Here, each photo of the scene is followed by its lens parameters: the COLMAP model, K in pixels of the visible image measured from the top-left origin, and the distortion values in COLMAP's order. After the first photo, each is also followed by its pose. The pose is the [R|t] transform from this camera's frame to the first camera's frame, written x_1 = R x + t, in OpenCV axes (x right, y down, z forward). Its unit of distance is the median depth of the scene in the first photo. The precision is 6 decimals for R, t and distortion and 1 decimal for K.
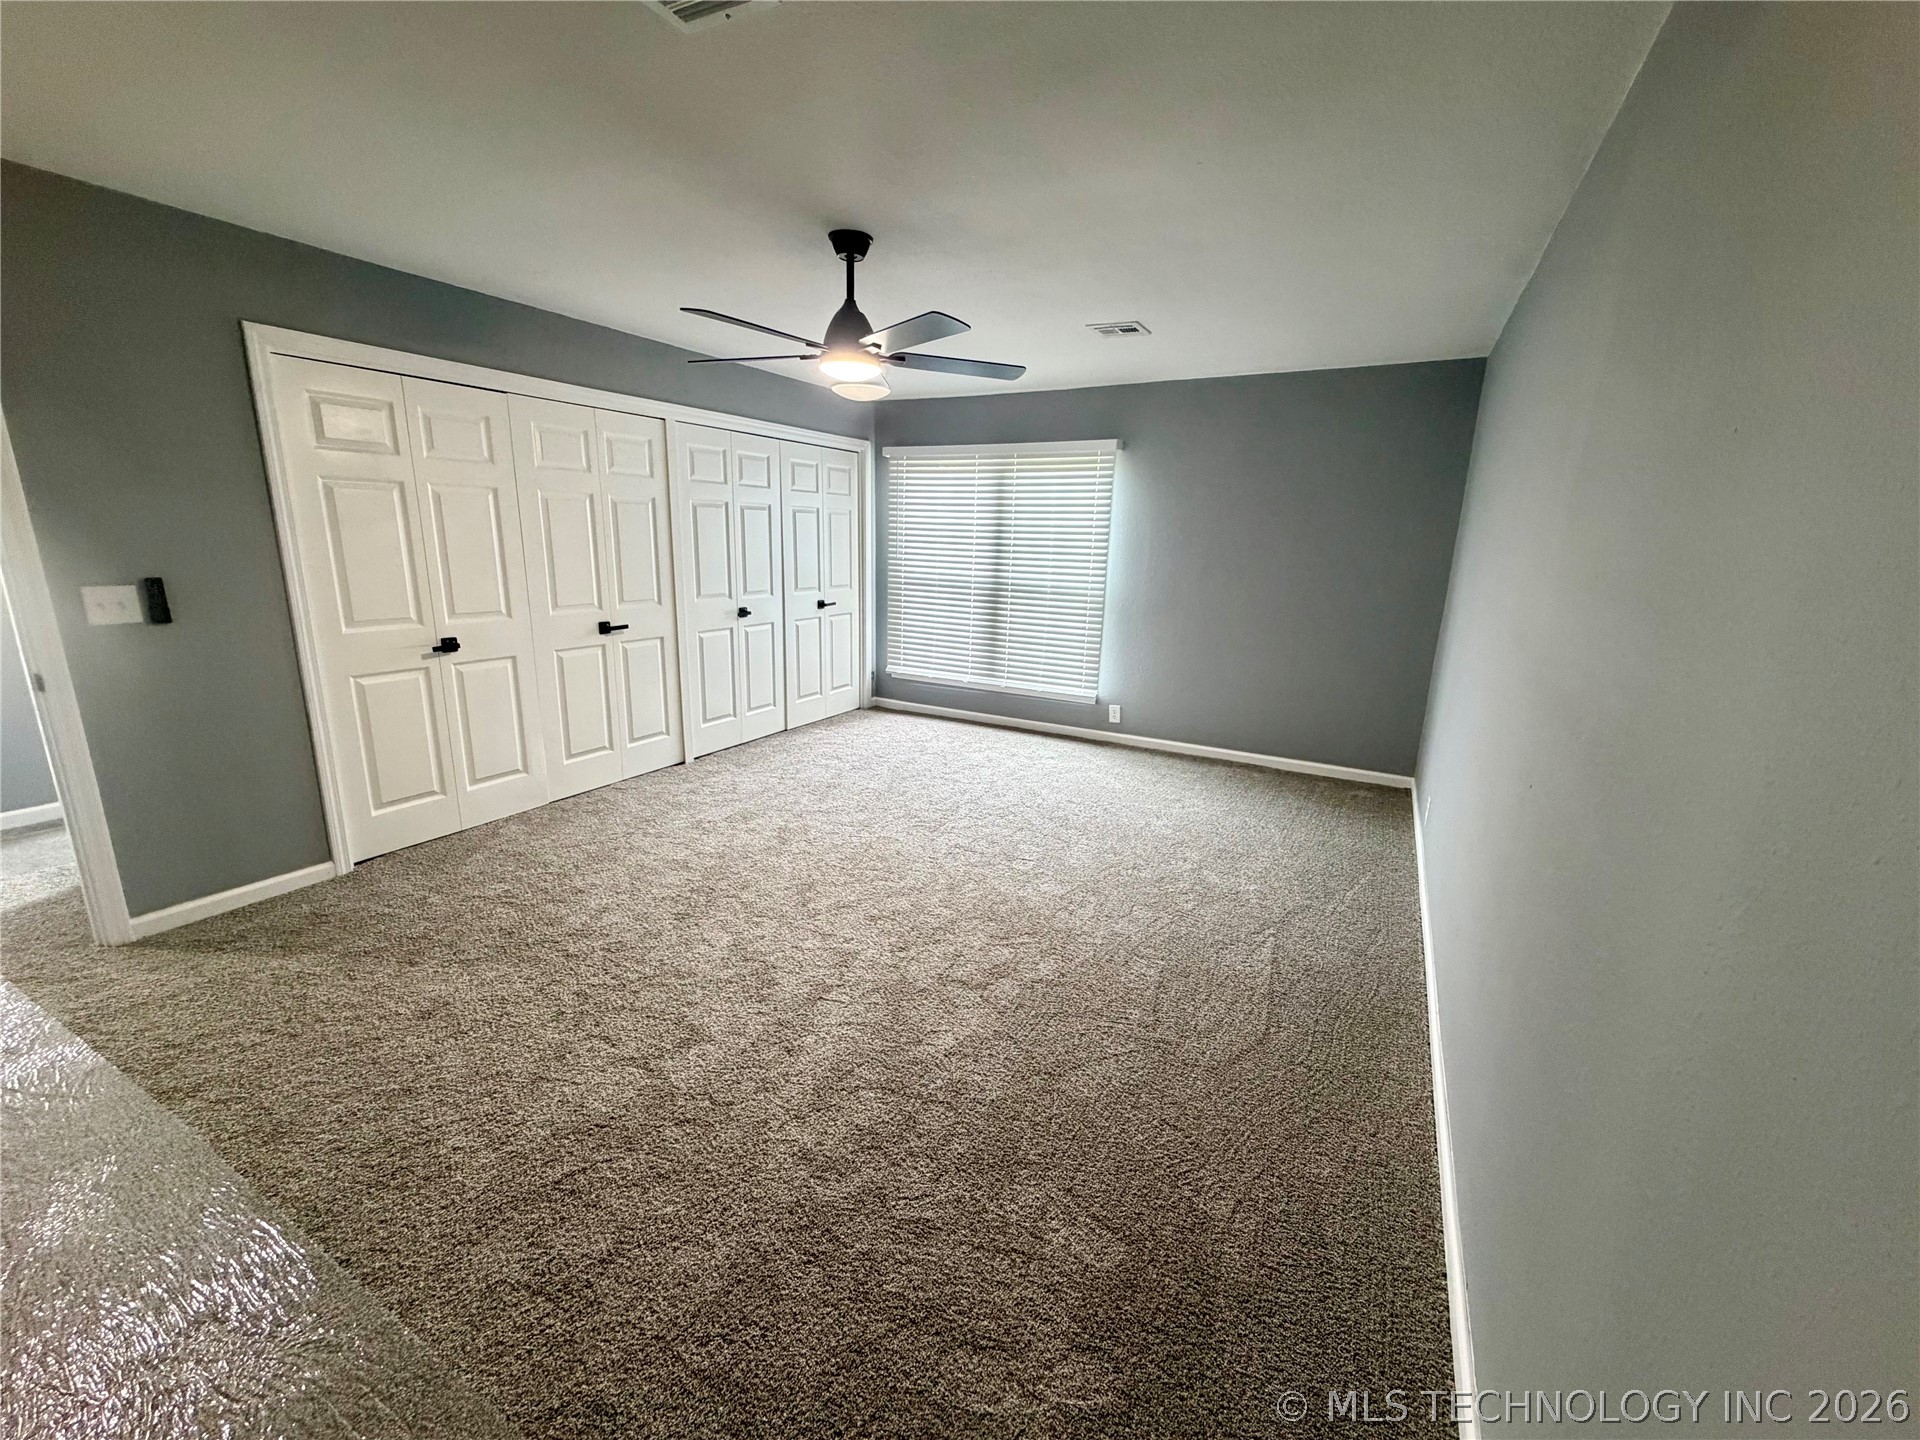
lens RADIAL K [[762.1, 0, 960.0], [0, 762.1, 720.0], [0, 0, 1]] dist [0.000684, -0.000038]
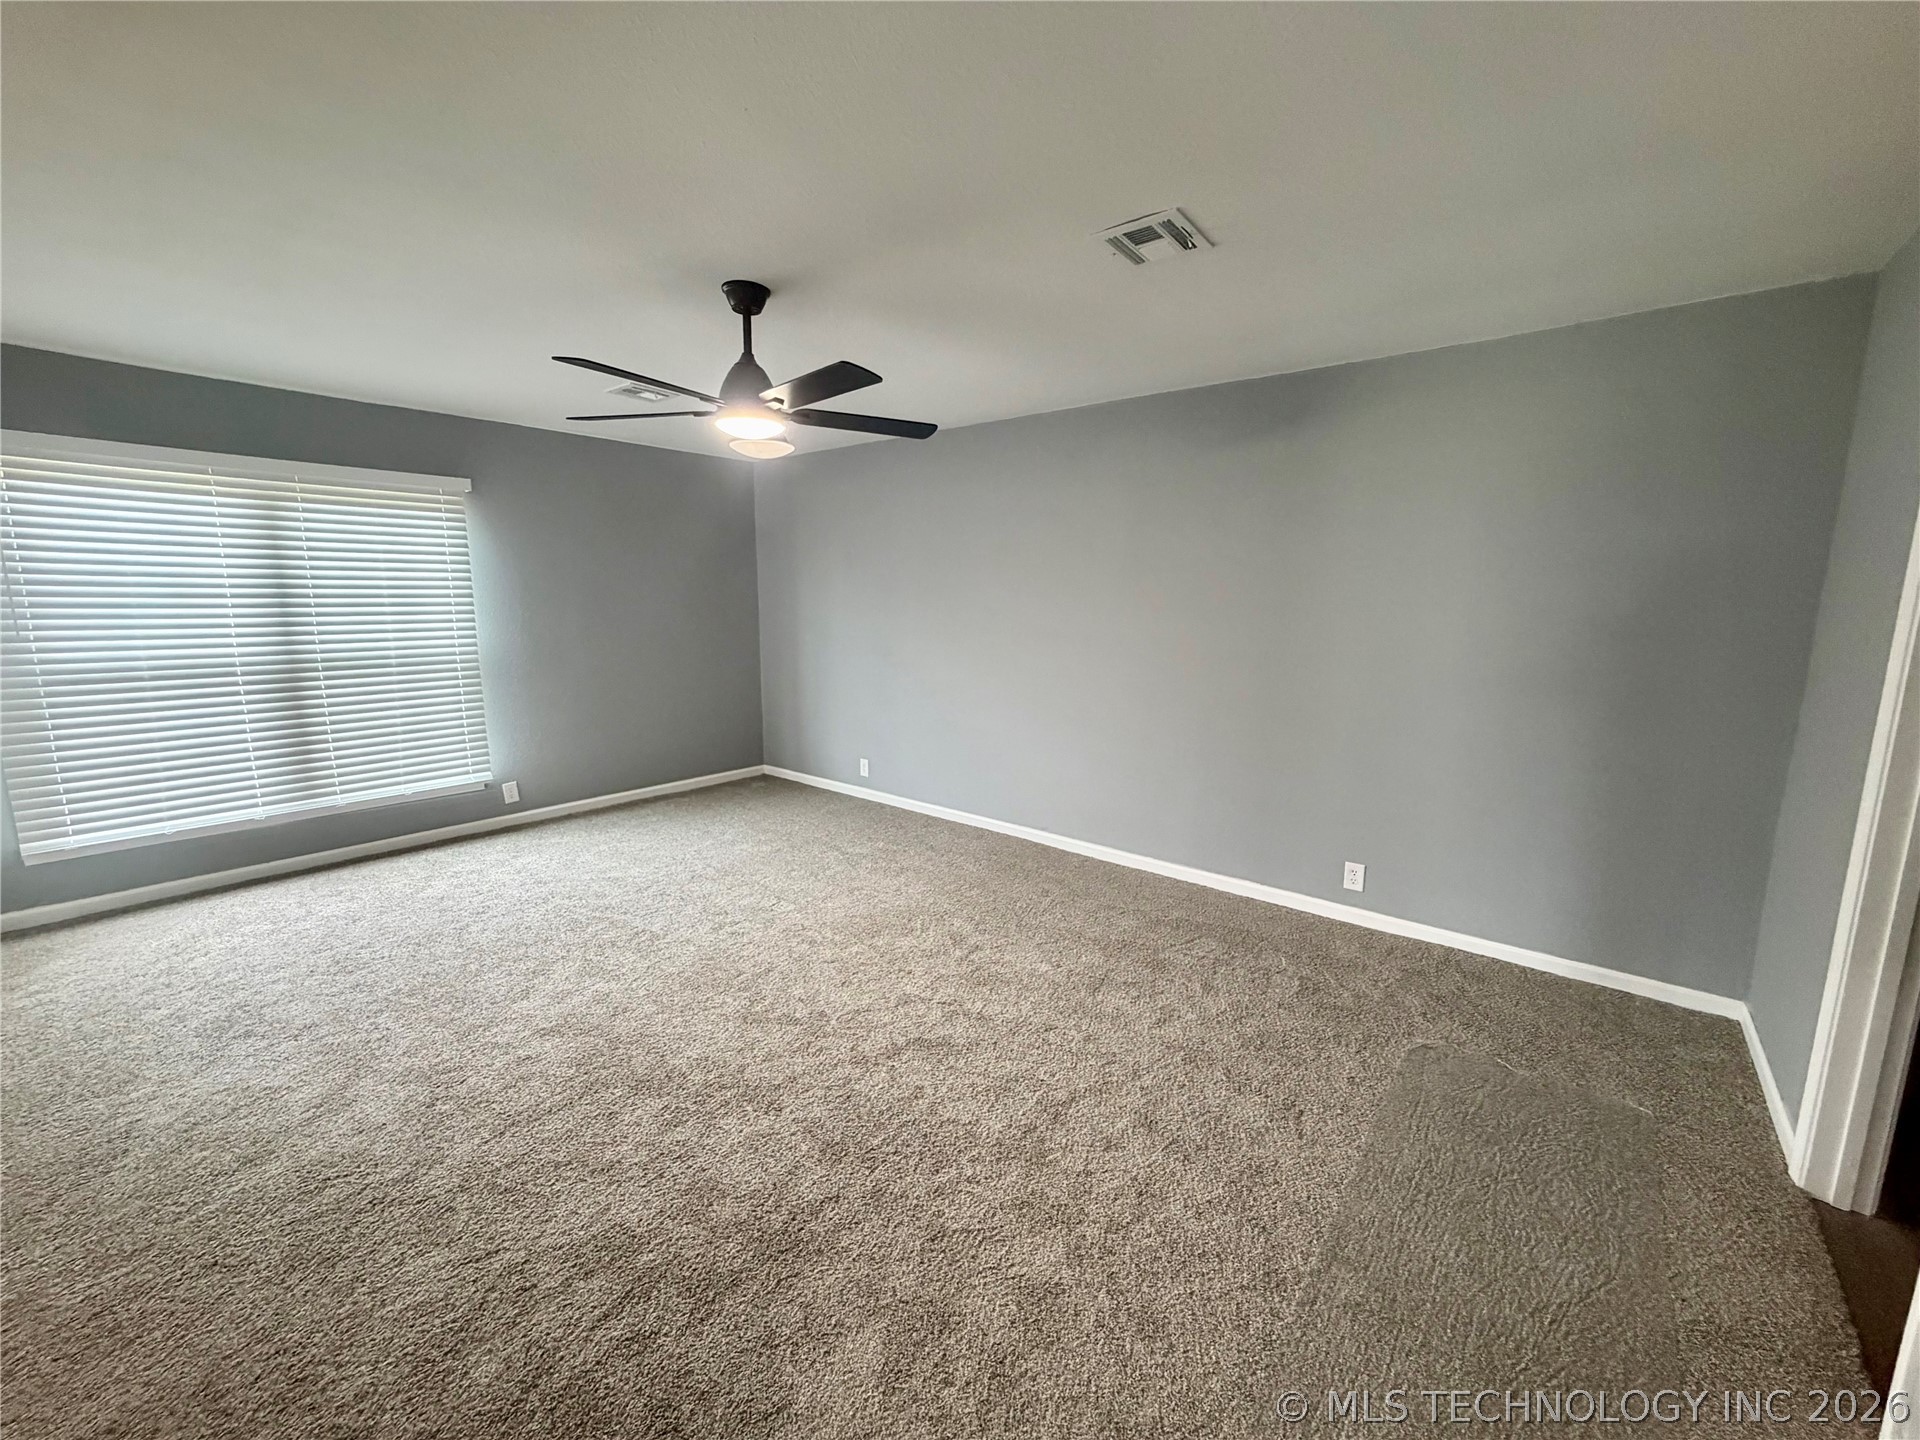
lens RADIAL K [[762.1, 0, 960.0], [0, 762.1, 720.0], [0, 0, 1]] dist [0.000684, -0.000038]
pose [[0.178984, -0.179490, 0.967341, -0.555419], [0.227932, 0.964033, 0.136703, -0.094231], [-0.957085, 0.196020, 0.213458, 0.335346]]
